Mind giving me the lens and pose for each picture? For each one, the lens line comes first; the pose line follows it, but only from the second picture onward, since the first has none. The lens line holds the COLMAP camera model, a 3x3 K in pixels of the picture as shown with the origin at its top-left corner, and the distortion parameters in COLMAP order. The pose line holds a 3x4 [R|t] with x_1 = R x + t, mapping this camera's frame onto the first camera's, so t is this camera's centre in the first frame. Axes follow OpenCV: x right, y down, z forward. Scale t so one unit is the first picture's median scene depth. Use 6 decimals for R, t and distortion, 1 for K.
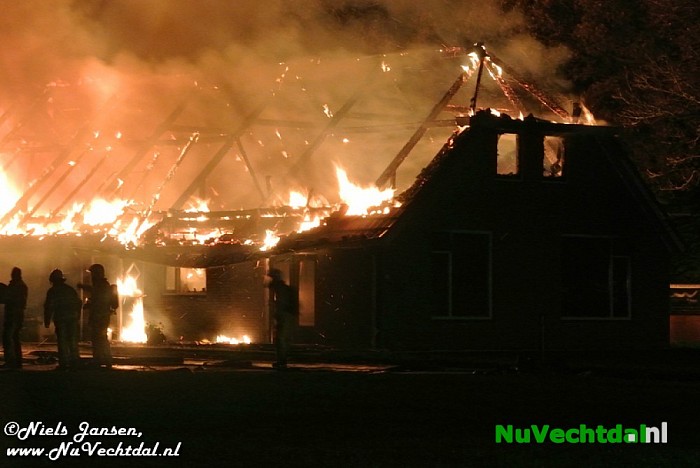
lens RADIAL K [[2242.0, 0, 351.6], [0, 2242.0, 238.0], [0, 0, 1]] dist [-0.571999, 0.000000]
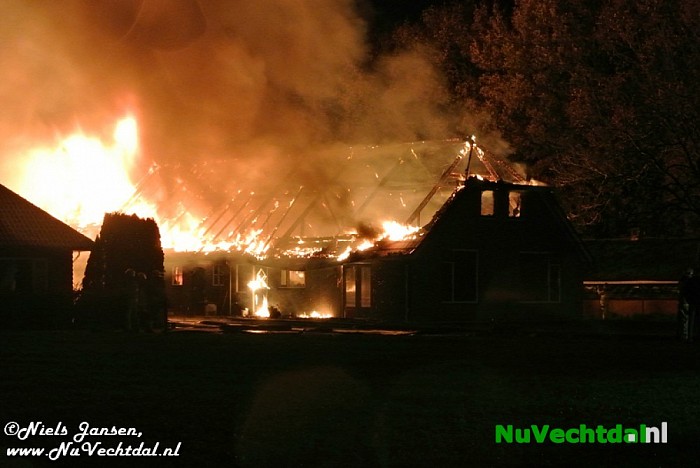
lens RADIAL K [[2242.0, 0, 345.9], [0, 2242.0, 233.0], [0, 0, 1]] dist [-0.571999, 0.000000]
pose [[0.999782, 0.000251, -0.020889, -0.000218], [-0.000456, 0.999952, -0.009808, 0.001015], [0.020886, 0.009815, 0.999734, -0.665325]]
